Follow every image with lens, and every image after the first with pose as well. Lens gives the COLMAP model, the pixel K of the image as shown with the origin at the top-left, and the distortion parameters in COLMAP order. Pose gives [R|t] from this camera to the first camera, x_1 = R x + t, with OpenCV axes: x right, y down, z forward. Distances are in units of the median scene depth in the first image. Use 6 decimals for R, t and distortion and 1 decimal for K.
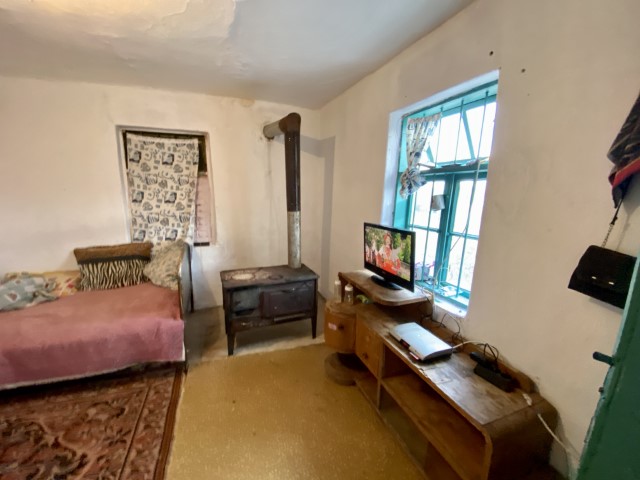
lens RADIAL K [[260.5, 0, 320.4], [0, 260.5, 243.0], [0, 0, 1]] dist [0.008528, -0.014833]
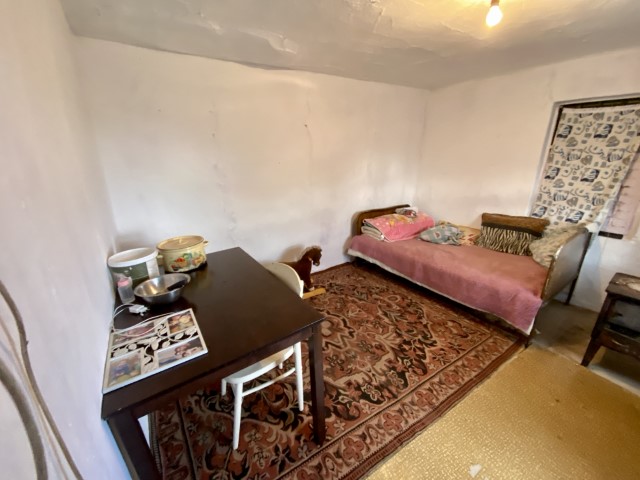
lens RADIAL K [[260.5, 0, 314.7], [0, 260.5, 243.3], [0, 0, 1]] dist [0.008528, -0.014833]
pose [[0.200265, 0.283273, -0.937897, 0.167068], [-0.179997, 0.951633, 0.248988, -0.005725], [0.963065, 0.118955, 0.241567, -0.114313]]
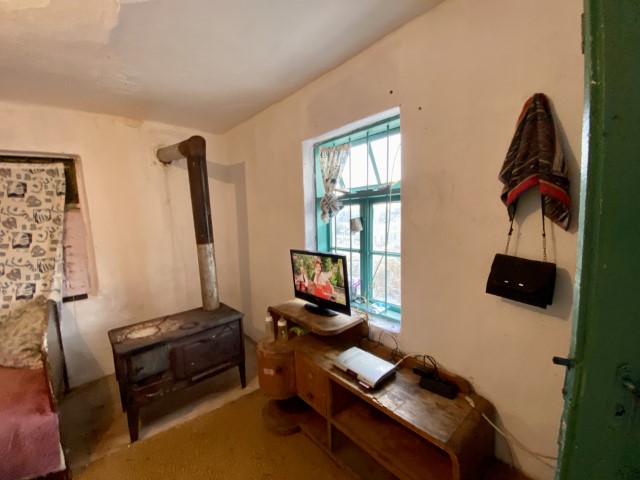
lens RADIAL K [[260.5, 0, 321.1], [0, 260.5, 241.6], [0, 0, 1]] dist [0.008528, -0.014833]
pose [[0.935984, -0.088433, 0.340753, -0.042744], [0.120216, 0.990040, -0.073272, -0.022873], [-0.330880, 0.109545, 0.937293, 0.059184]]
